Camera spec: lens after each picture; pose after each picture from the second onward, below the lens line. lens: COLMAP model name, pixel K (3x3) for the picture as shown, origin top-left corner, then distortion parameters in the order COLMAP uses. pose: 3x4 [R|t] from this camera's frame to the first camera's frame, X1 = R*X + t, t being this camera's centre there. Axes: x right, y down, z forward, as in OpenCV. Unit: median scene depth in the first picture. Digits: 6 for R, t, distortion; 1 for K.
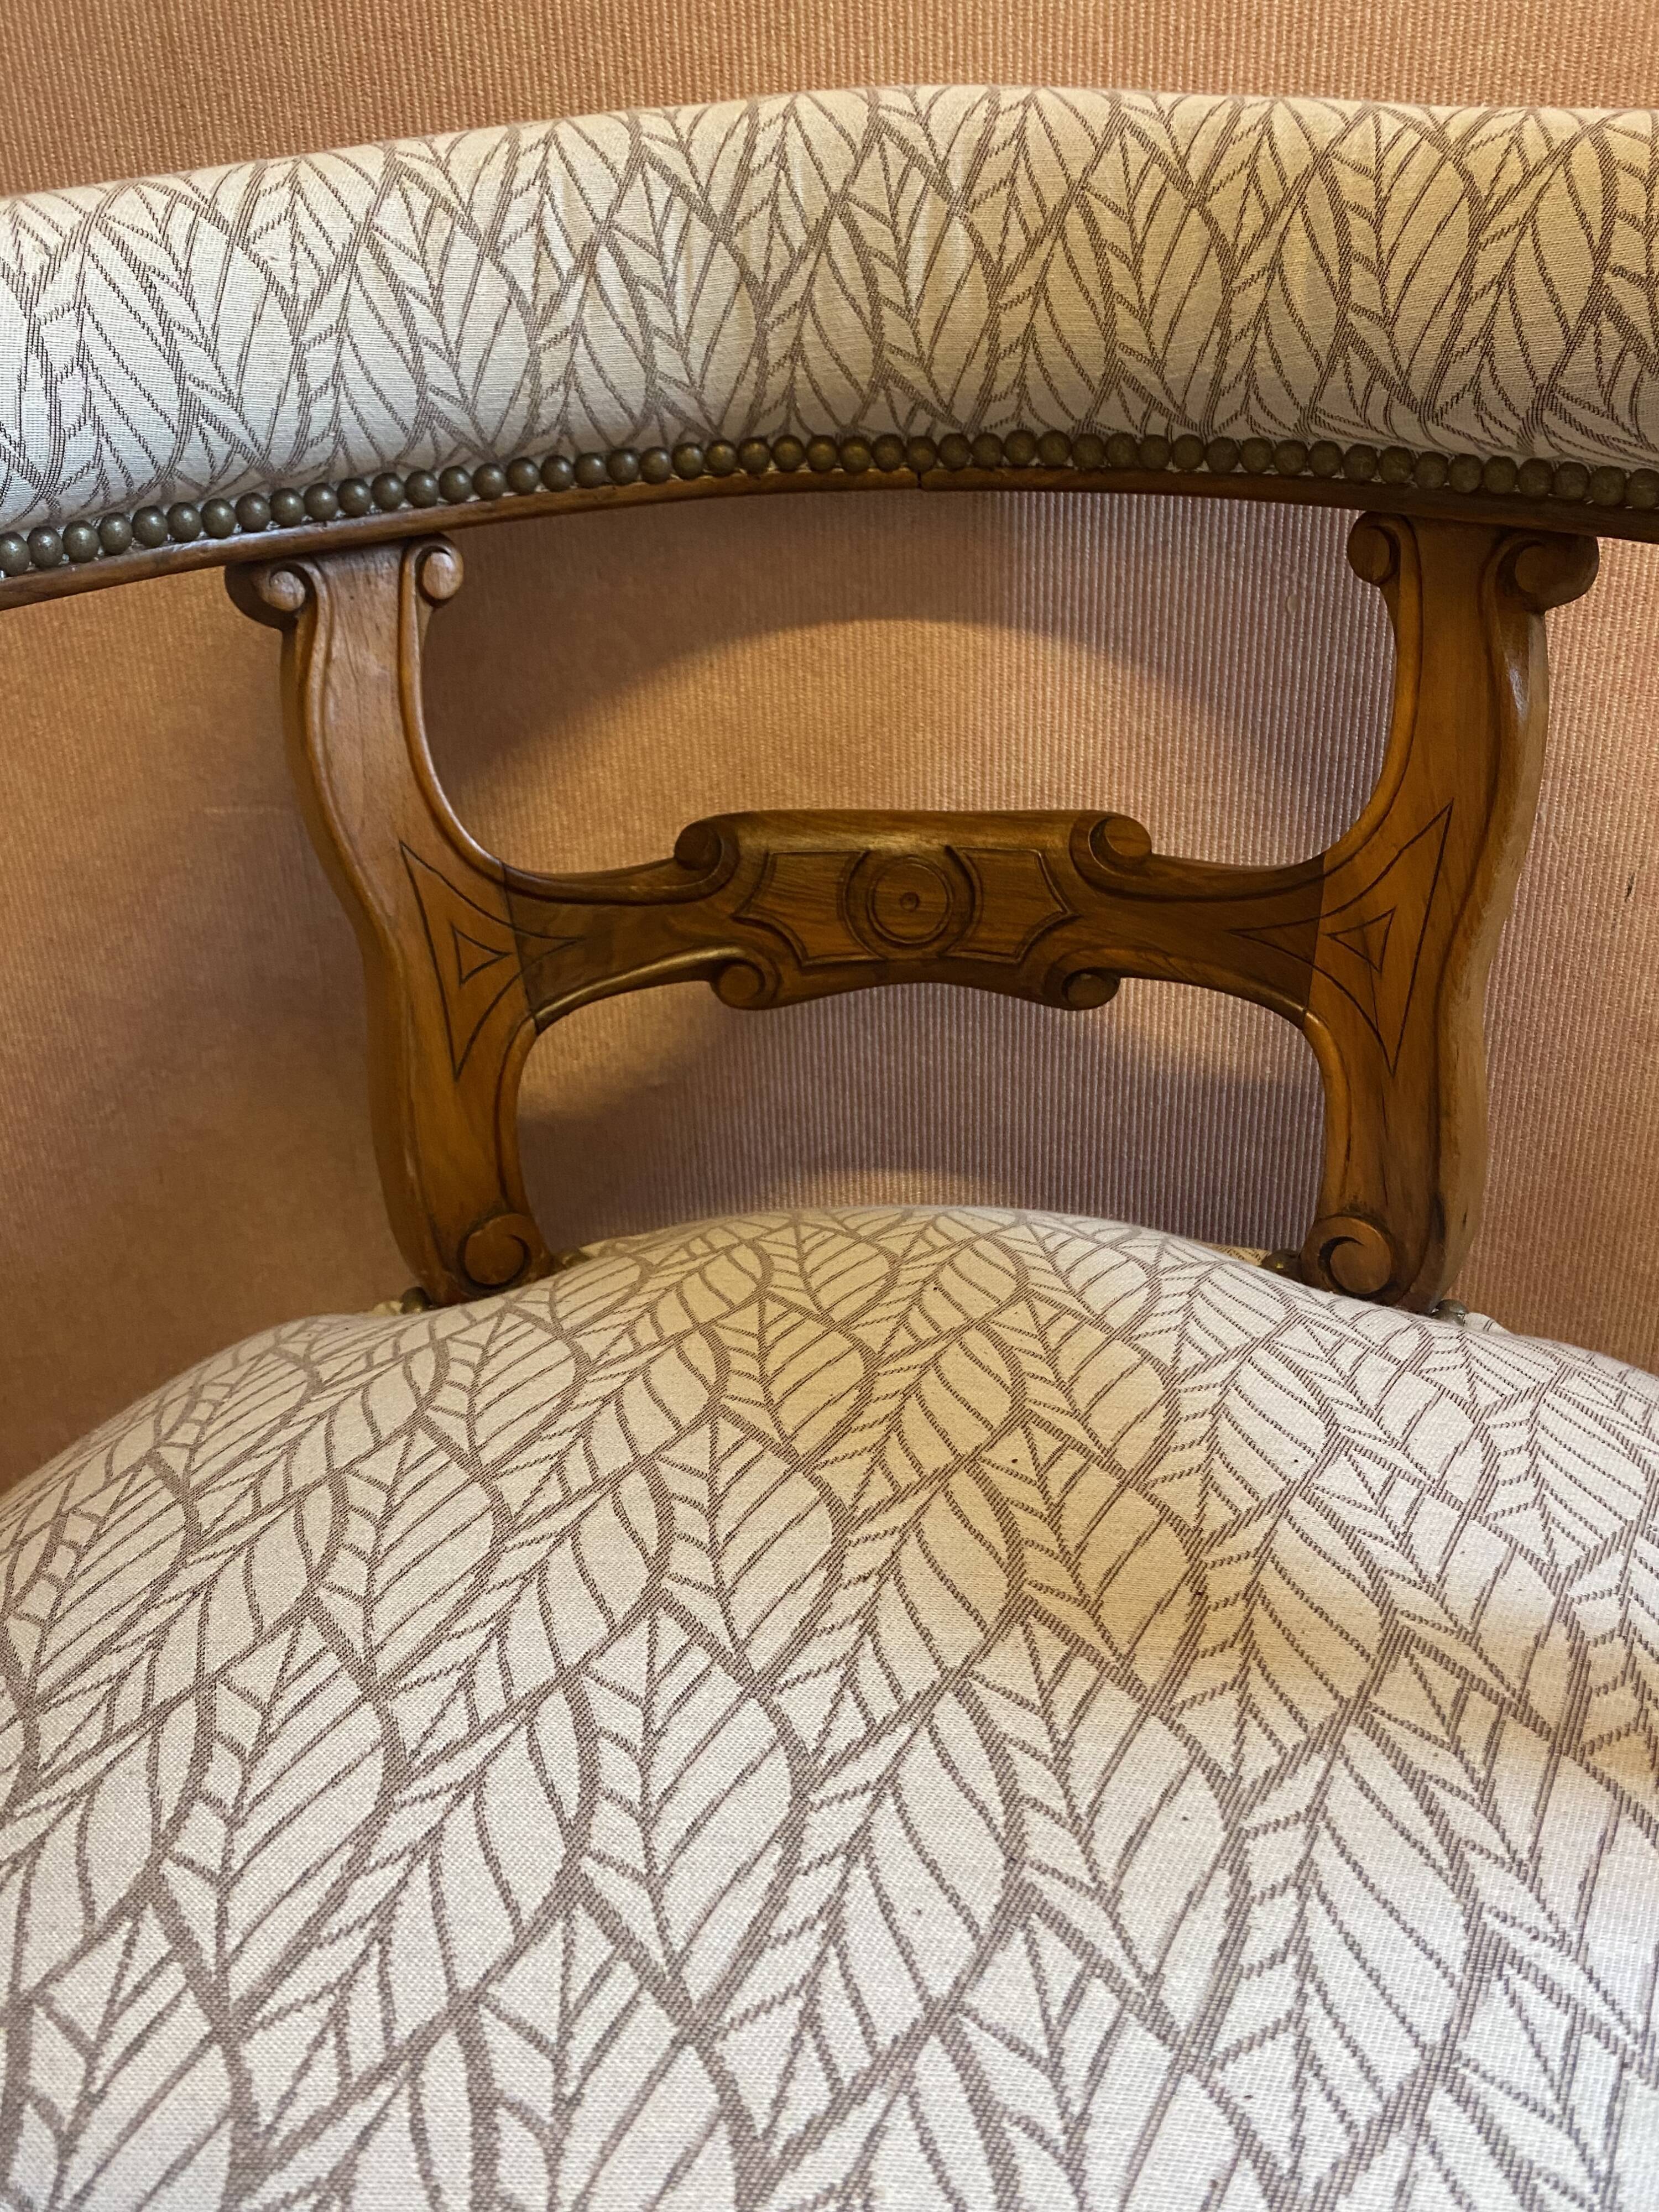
lens RADIAL K [[1705.0, 0, 834.8], [0, 1705.0, 1096.4], [0, 0, 1]] dist [0.008727, -0.007011]
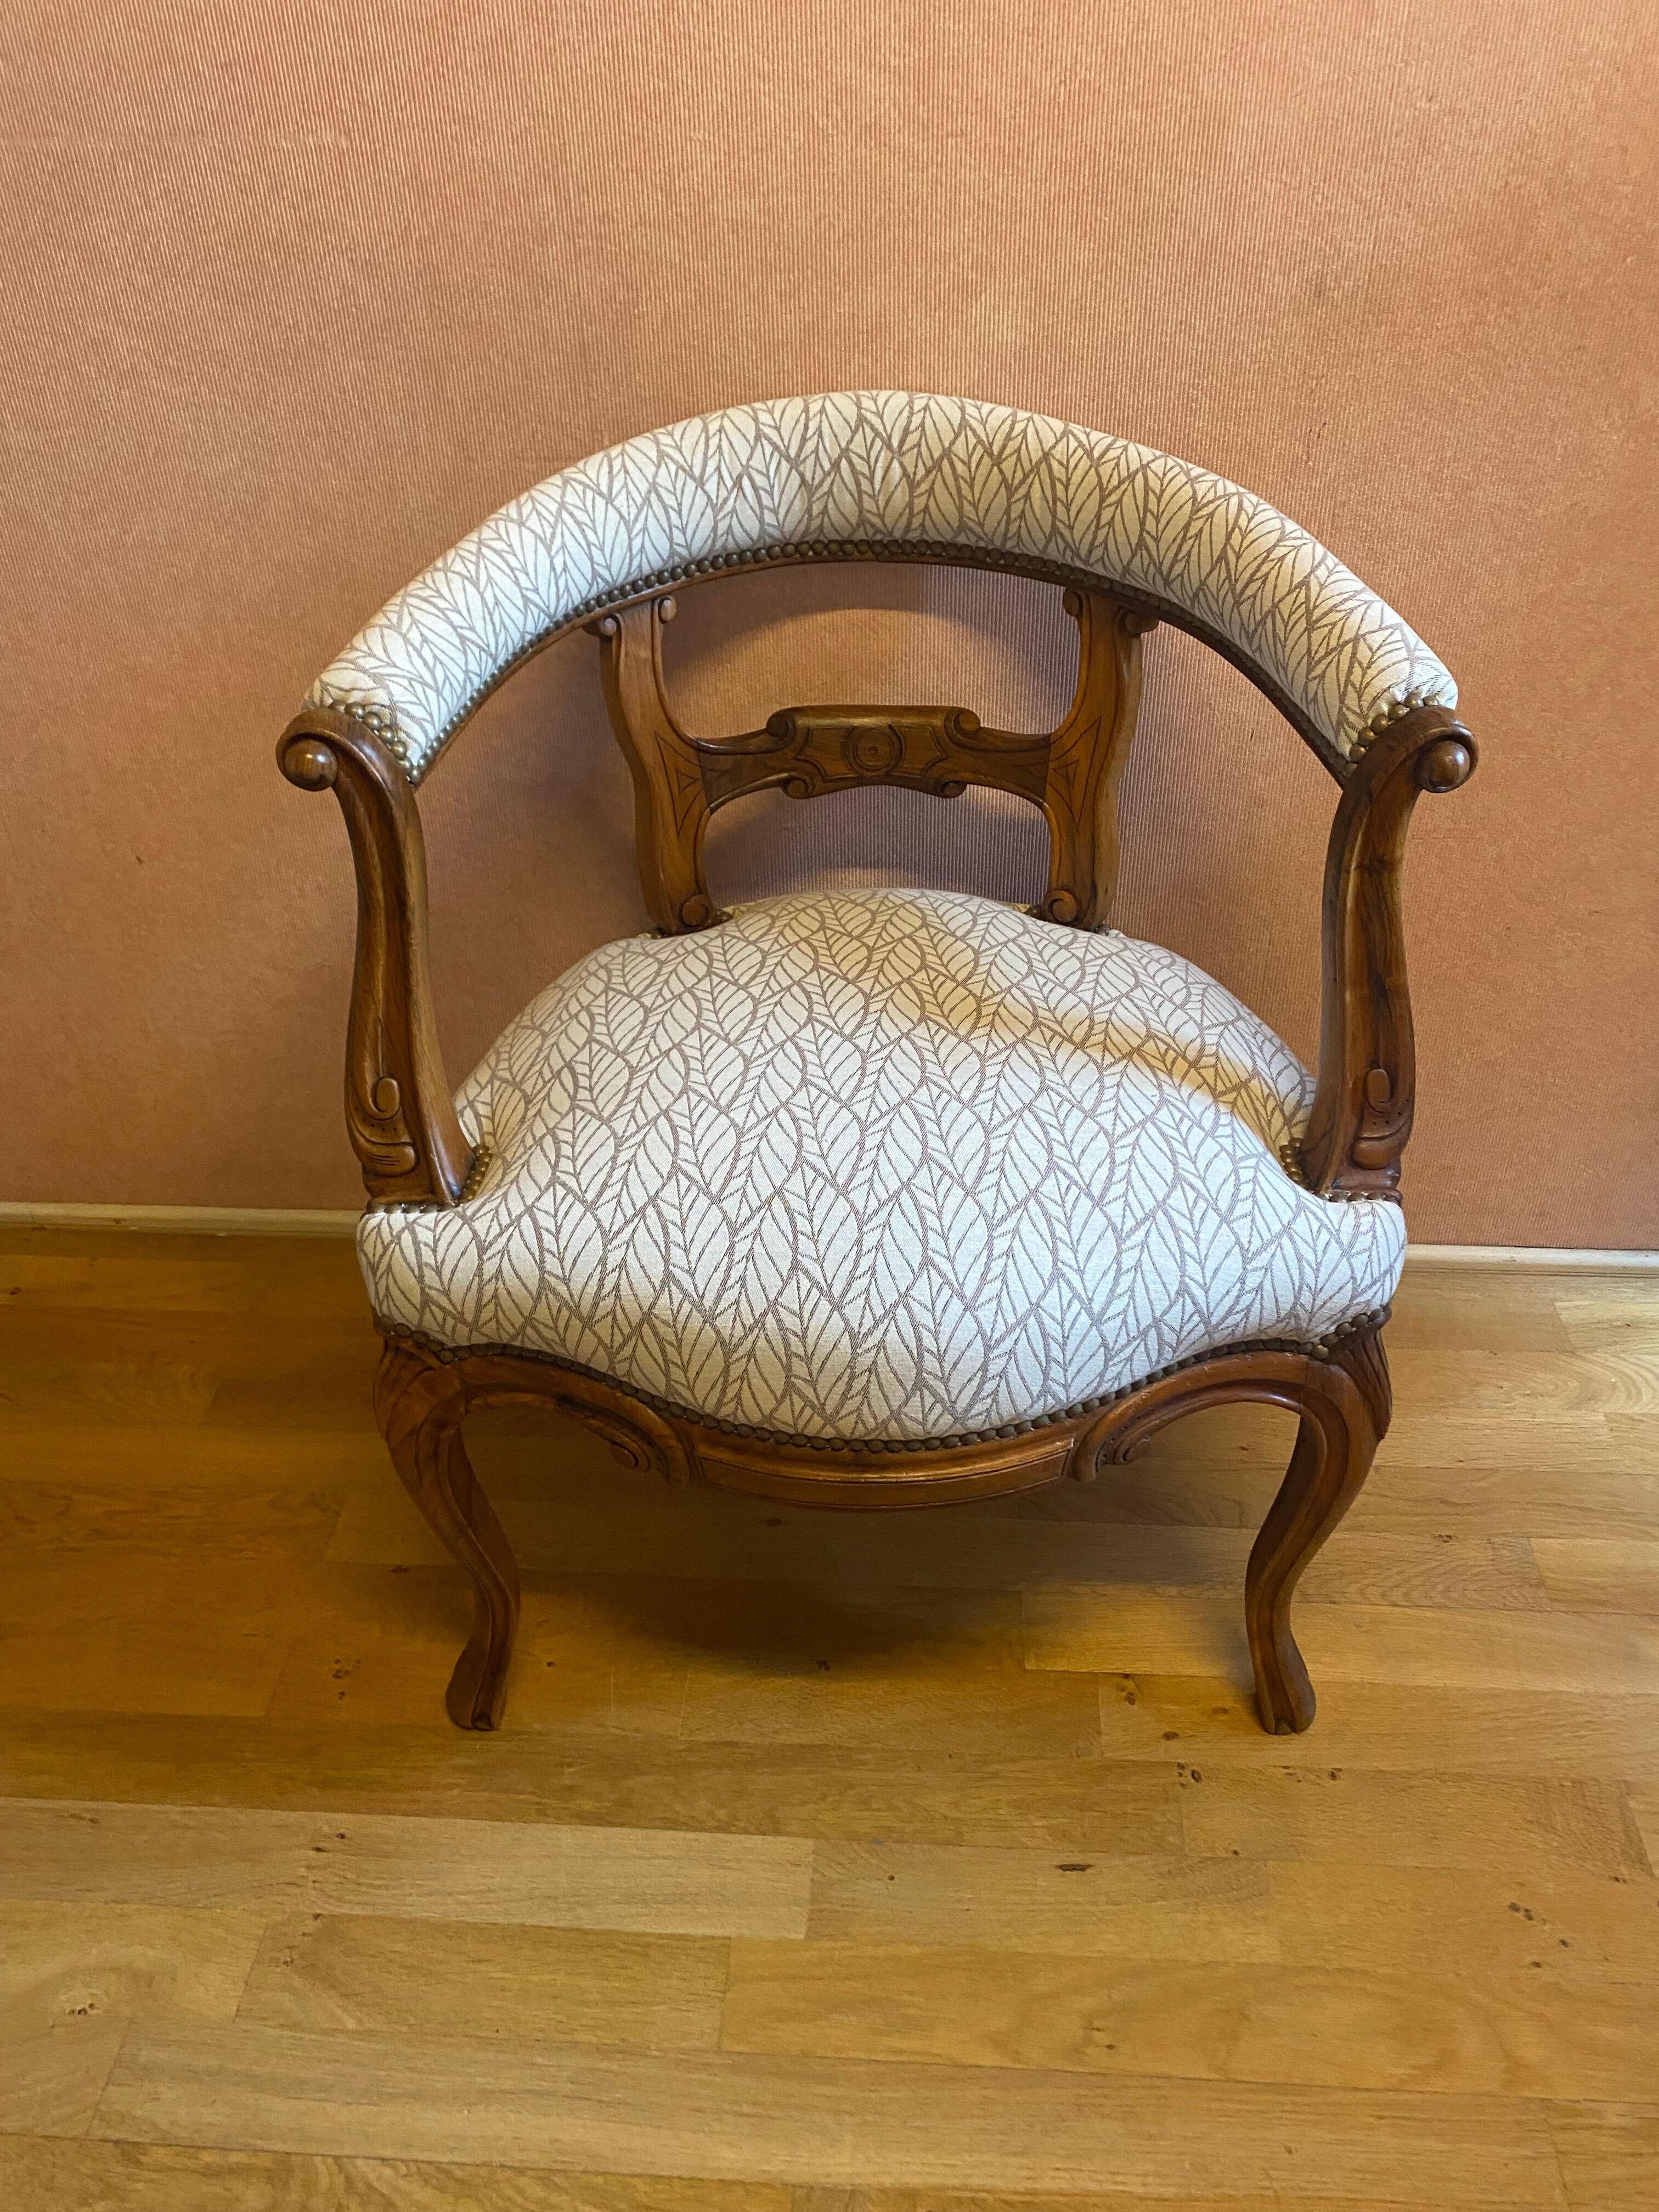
lens RADIAL K [[1705.0, 0, 840.2], [0, 1705.0, 1093.7], [0, 0, 1]] dist [0.008727, -0.007011]
pose [[0.997780, -0.023337, 0.062374, -0.169445], [0.010968, 0.981387, 0.191726, -0.115669], [-0.065688, -0.190616, 0.979465, -1.438998]]
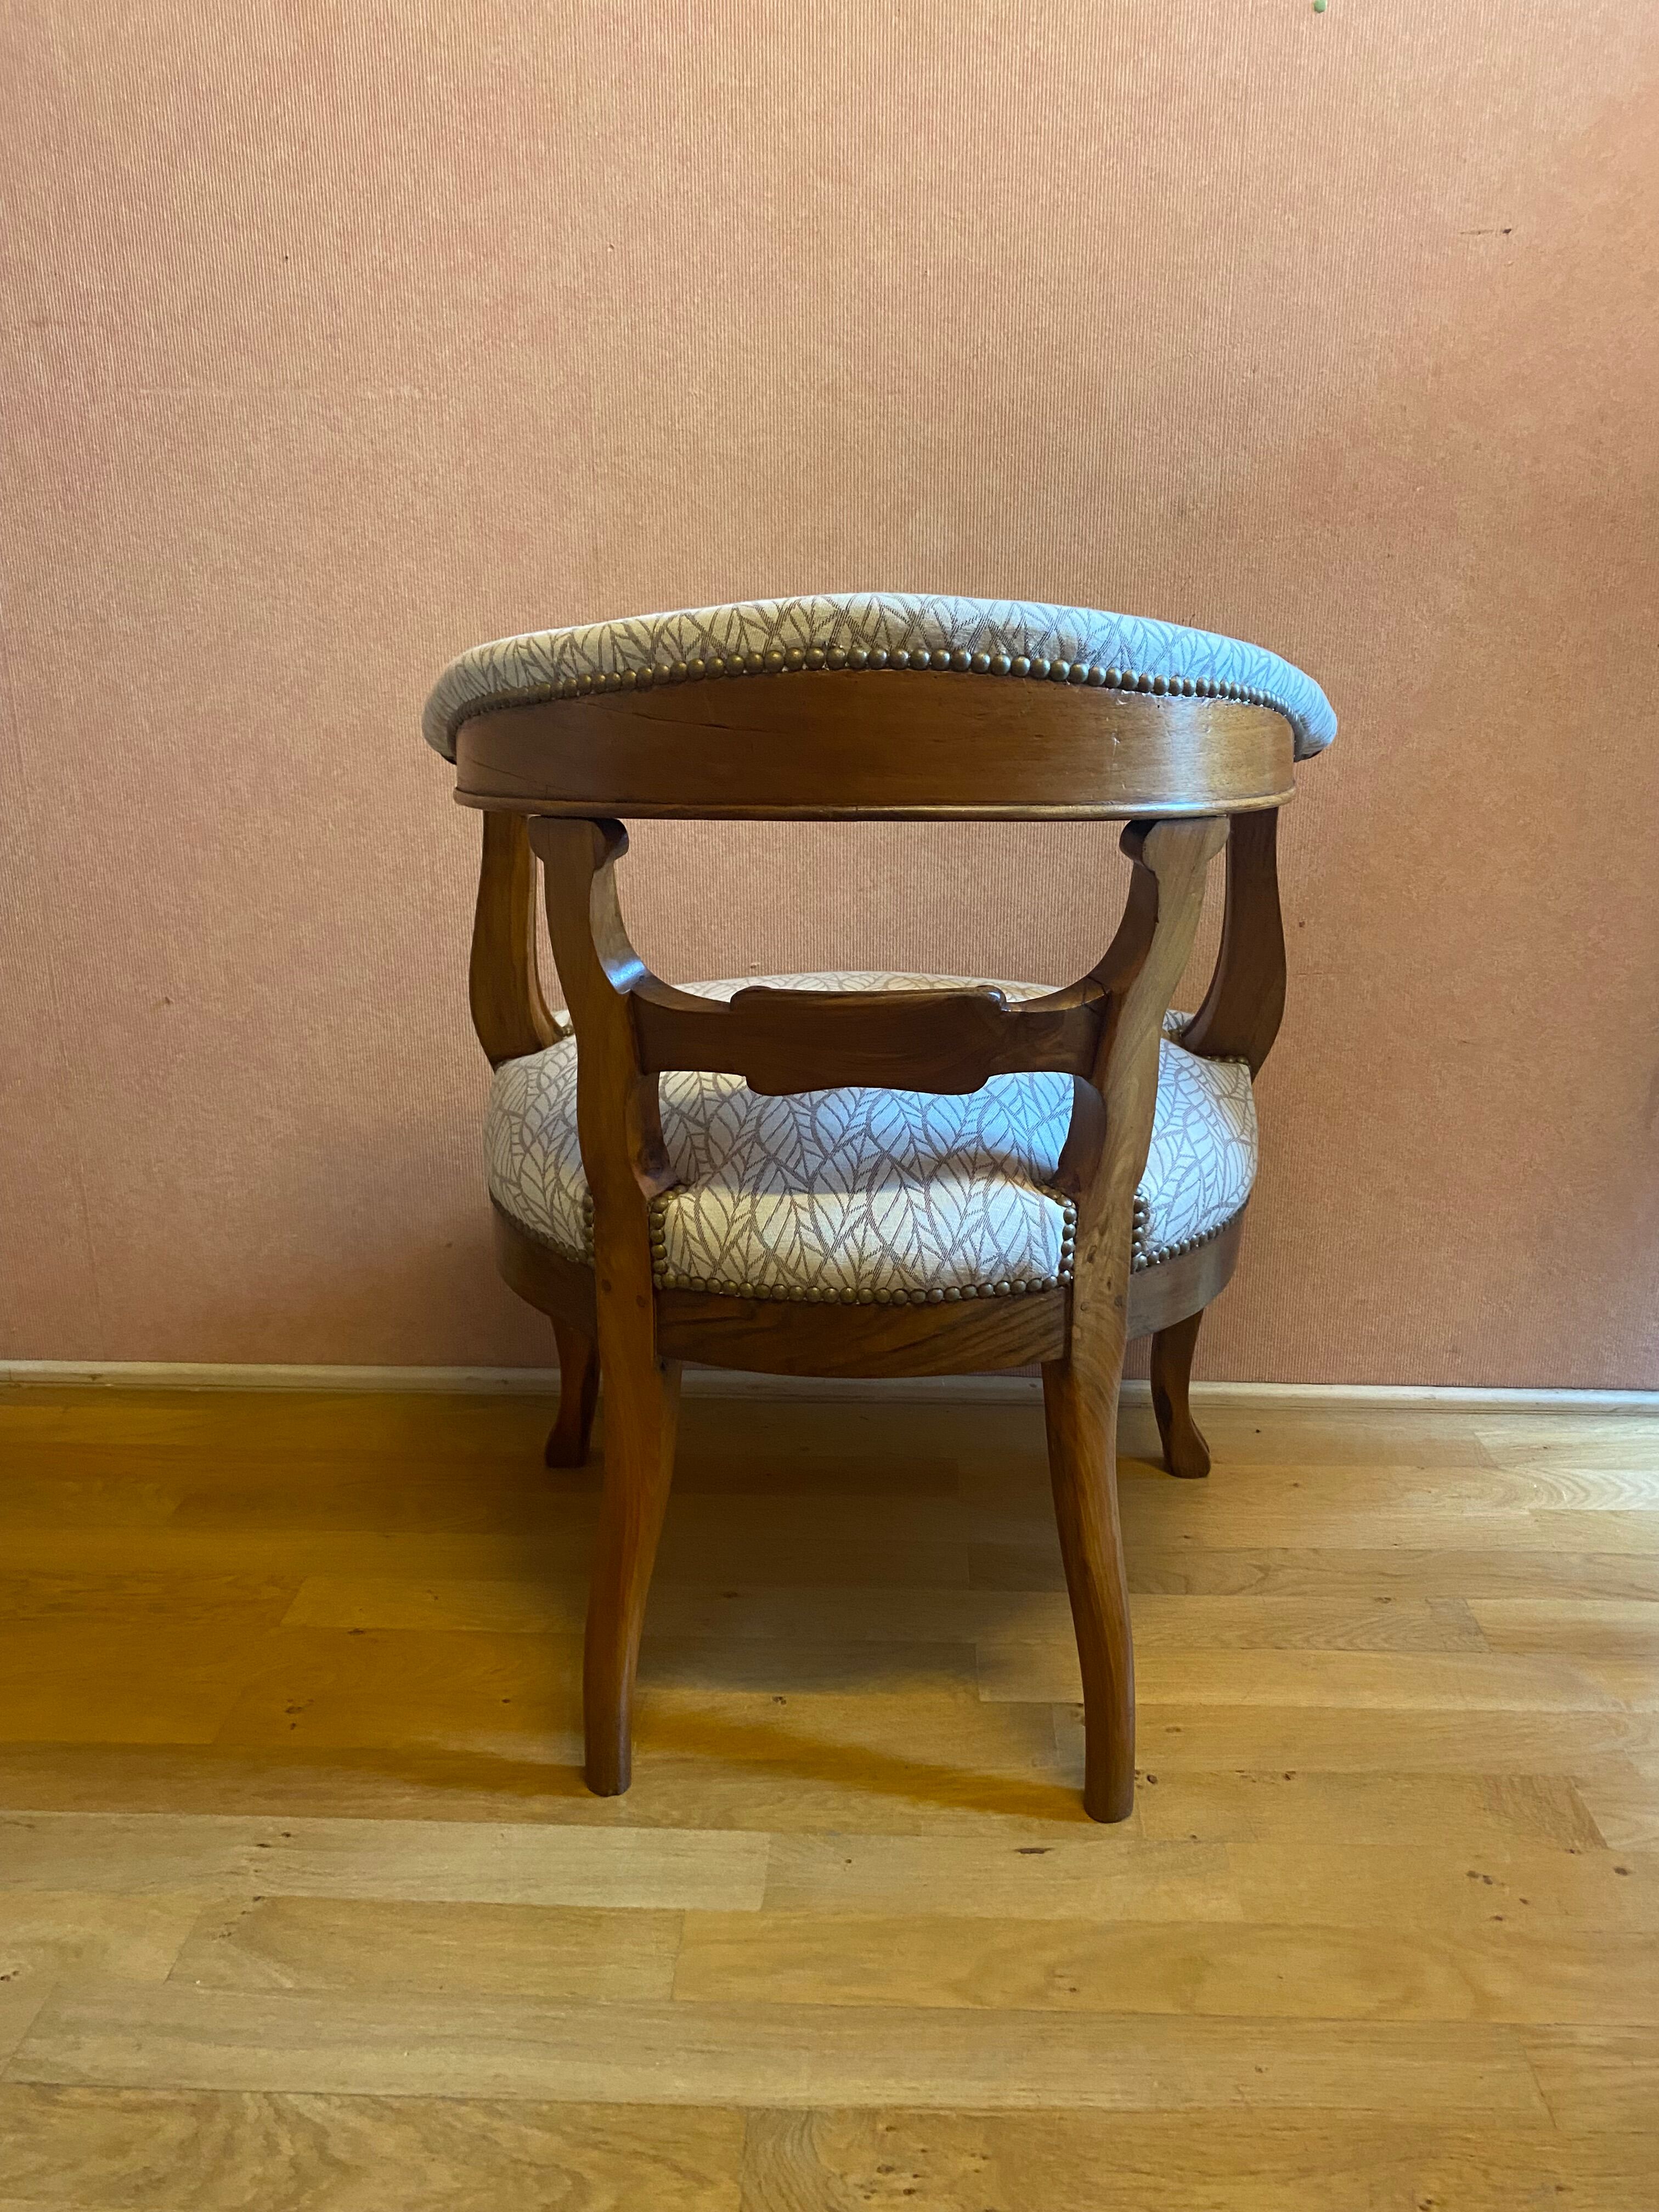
lens RADIAL K [[1705.0, 0, 846.5], [0, 1705.0, 1094.4], [0, 0, 1]] dist [0.008727, -0.007011]
pose [[0.994994, 0.004411, 0.099833, -0.213774], [0.006813, 0.993707, -0.111807, 0.578854], [-0.099698, 0.111927, 0.988702, -1.737938]]
